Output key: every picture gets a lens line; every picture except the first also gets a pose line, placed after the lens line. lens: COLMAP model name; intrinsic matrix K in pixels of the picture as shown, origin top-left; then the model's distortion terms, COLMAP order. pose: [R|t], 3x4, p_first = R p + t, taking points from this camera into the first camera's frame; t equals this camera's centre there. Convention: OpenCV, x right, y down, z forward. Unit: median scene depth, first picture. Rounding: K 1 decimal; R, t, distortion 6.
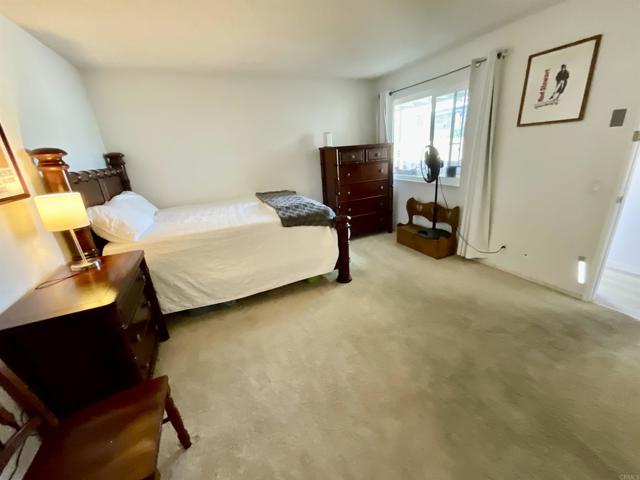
lens RADIAL K [[259.4, 0, 322.8], [0, 259.4, 242.2], [0, 0, 1]] dist [-0.003572, 0.000200]
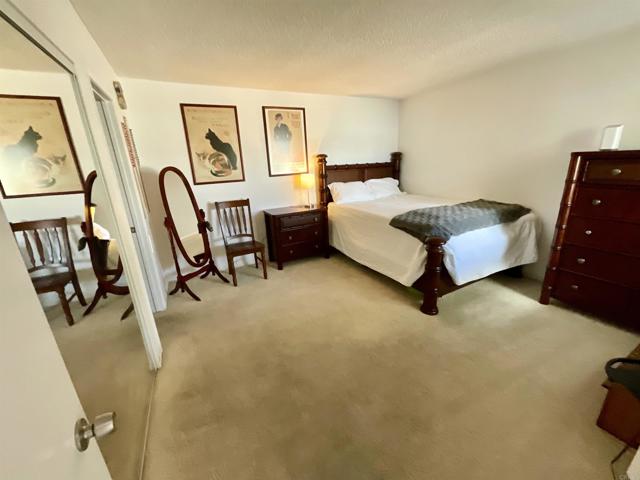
lens RADIAL K [[259.4, 0, 323.9], [0, 259.4, 238.6], [0, 0, 1]] dist [-0.003572, 0.000200]
pose [[0.096636, 0.348652, -0.932257, 0.889767], [-0.306493, 0.901551, 0.305398, -0.260011], [0.946955, 0.256218, 0.193982, 0.500331]]
